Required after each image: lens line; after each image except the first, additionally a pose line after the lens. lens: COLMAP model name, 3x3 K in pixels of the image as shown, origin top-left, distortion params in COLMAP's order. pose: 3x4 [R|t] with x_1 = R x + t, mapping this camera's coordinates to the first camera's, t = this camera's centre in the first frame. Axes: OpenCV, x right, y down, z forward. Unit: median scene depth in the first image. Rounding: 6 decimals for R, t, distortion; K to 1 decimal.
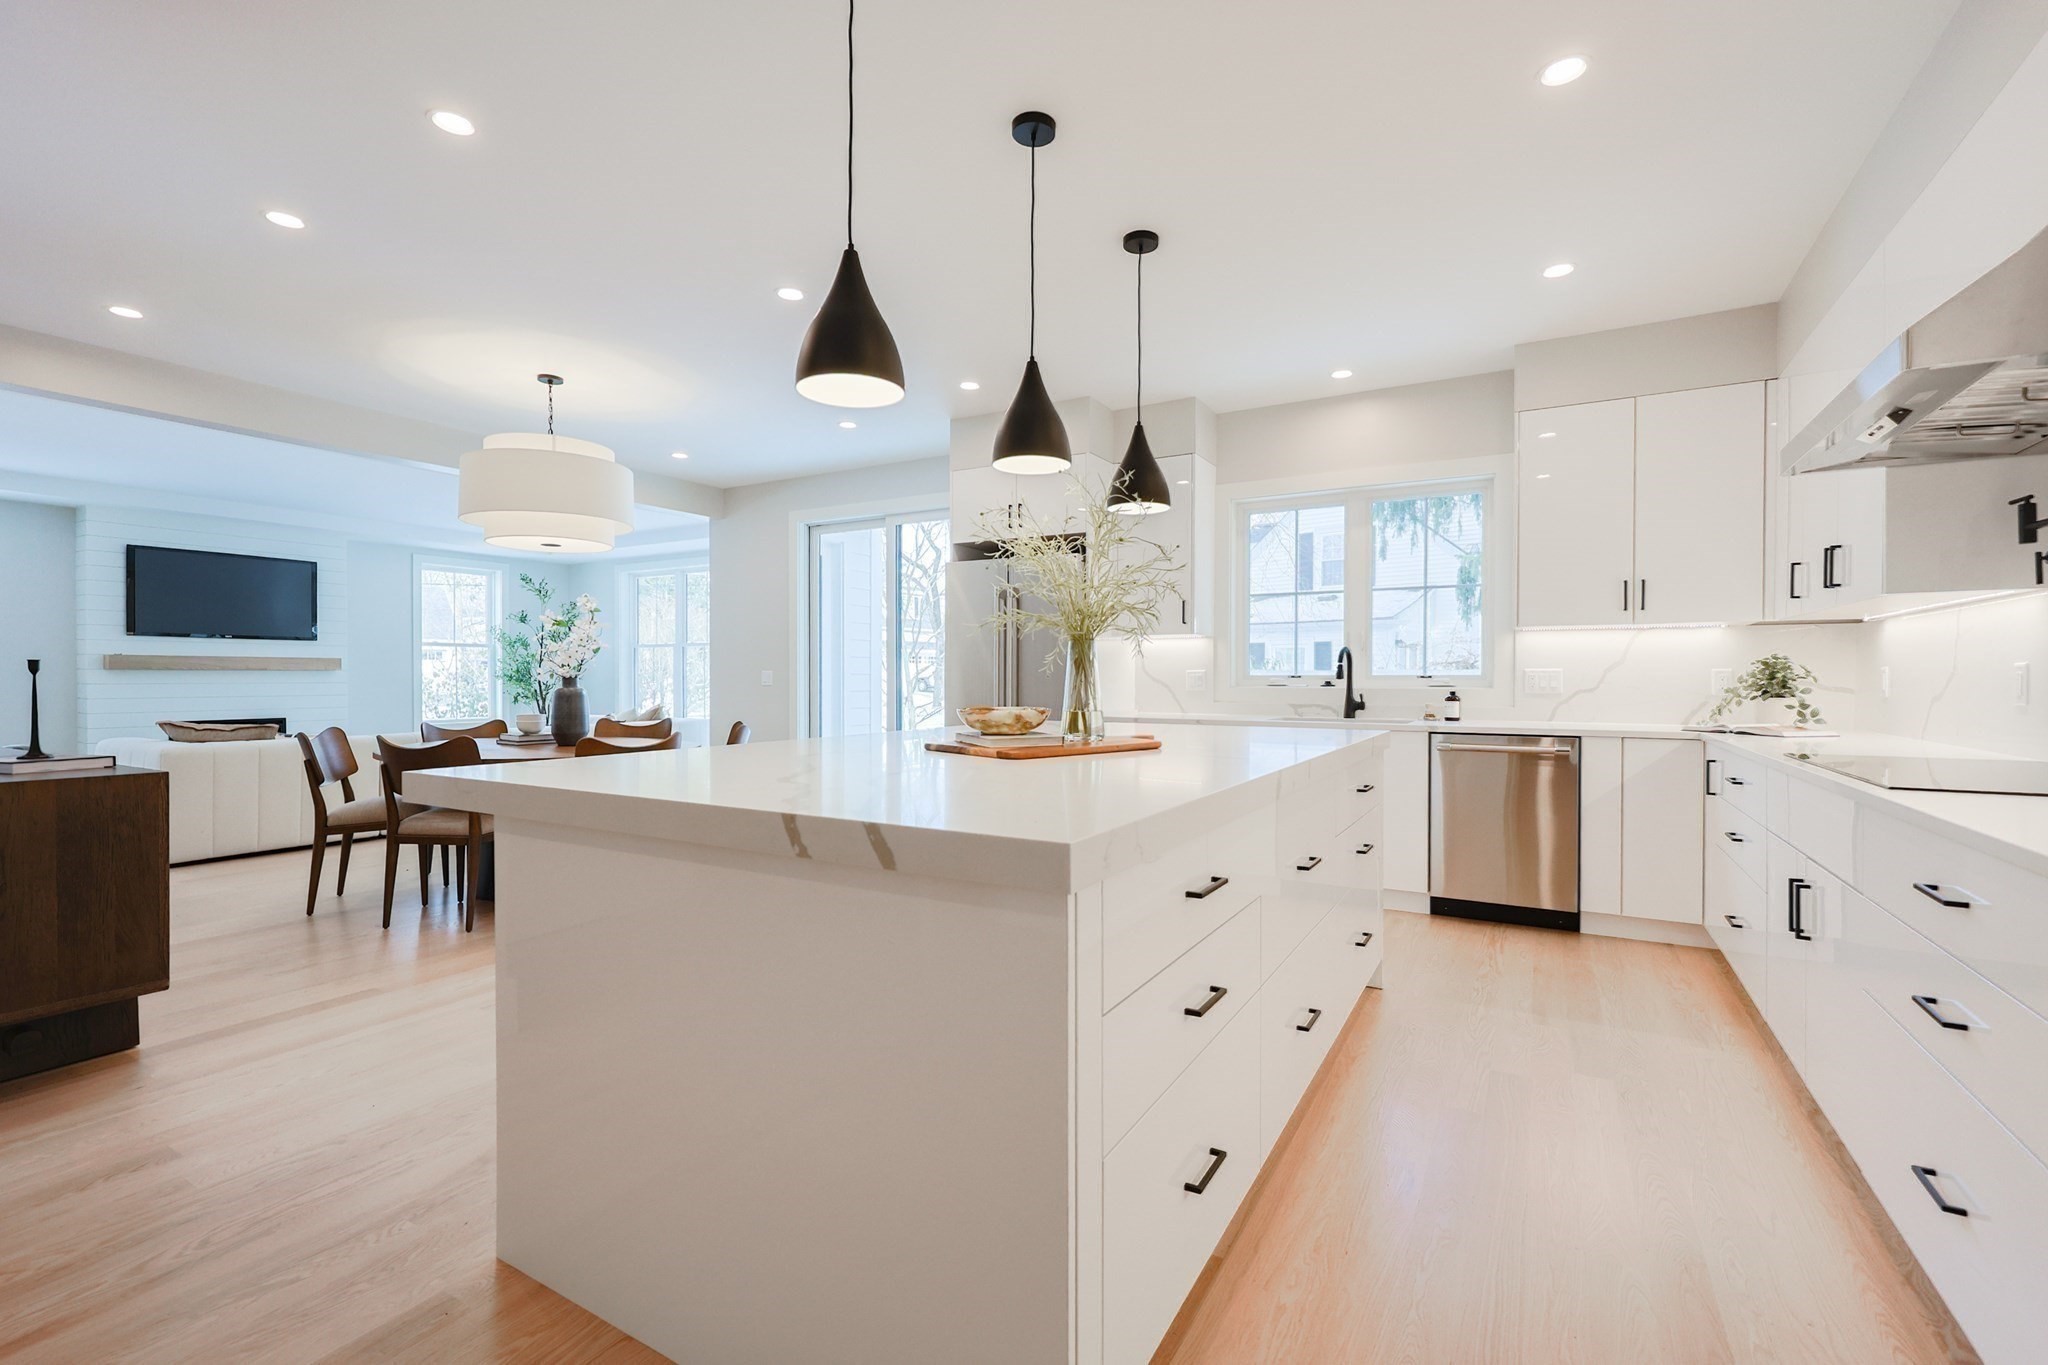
lens RADIAL K [[873.1, 0, 1065.2], [0, 873.1, 681.3], [0, 0, 1]] dist [-0.001801, -0.000906]
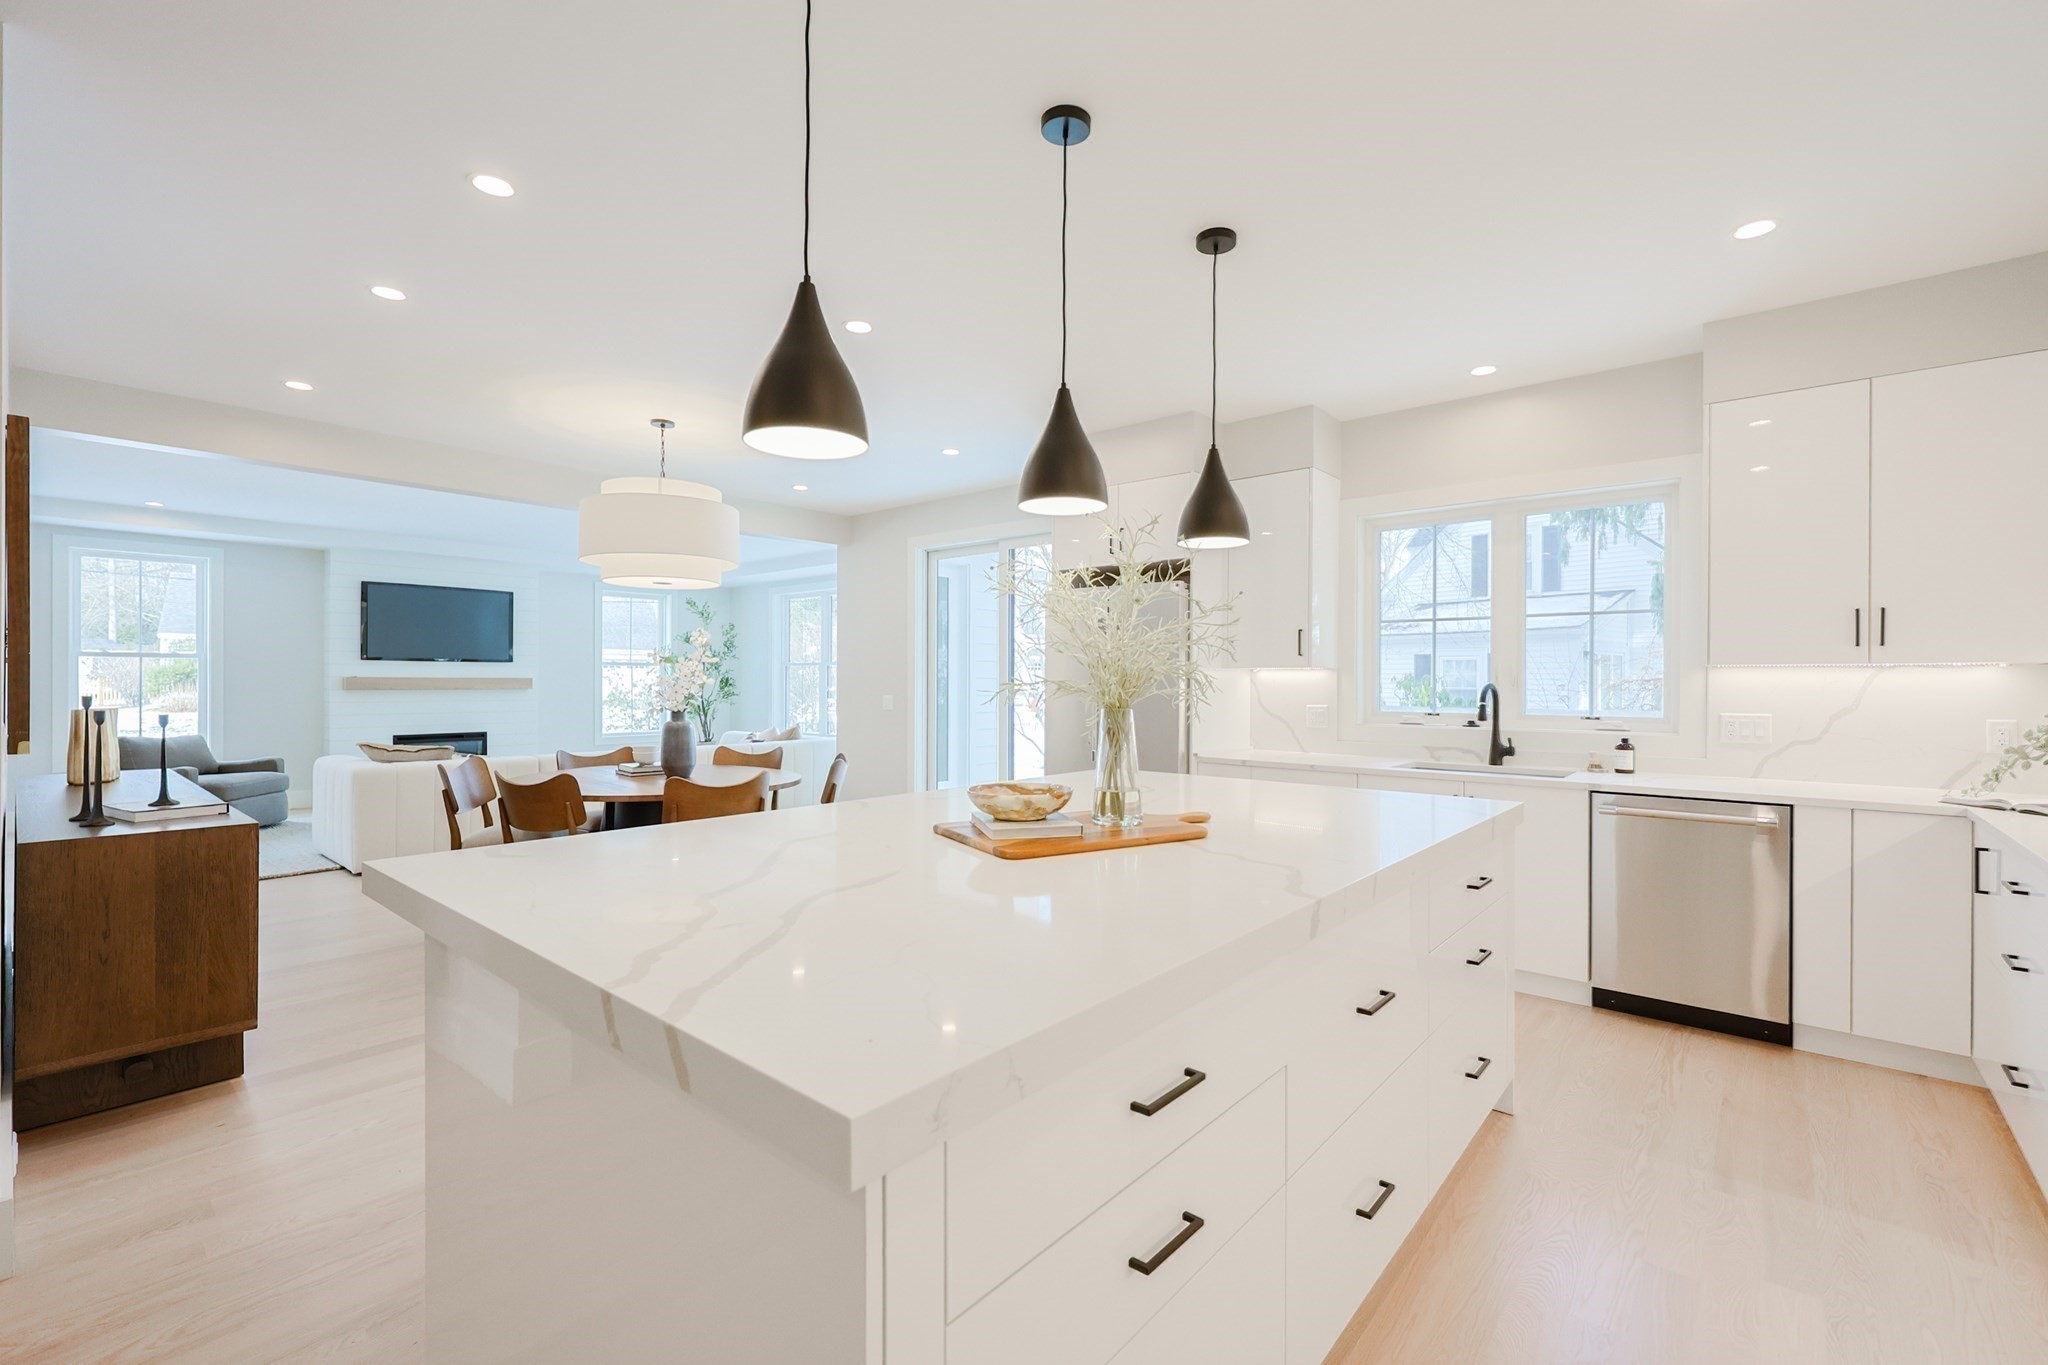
lens RADIAL K [[873.1, 0, 1056.7], [0, 873.1, 681.9], [0, 0, 1]] dist [-0.001801, -0.000906]
pose [[0.982576, 0.003429, -0.185828, 0.070646], [-0.005012, 0.999955, -0.008047, -0.037916], [0.185792, 0.008838, 0.982549, 0.081828]]
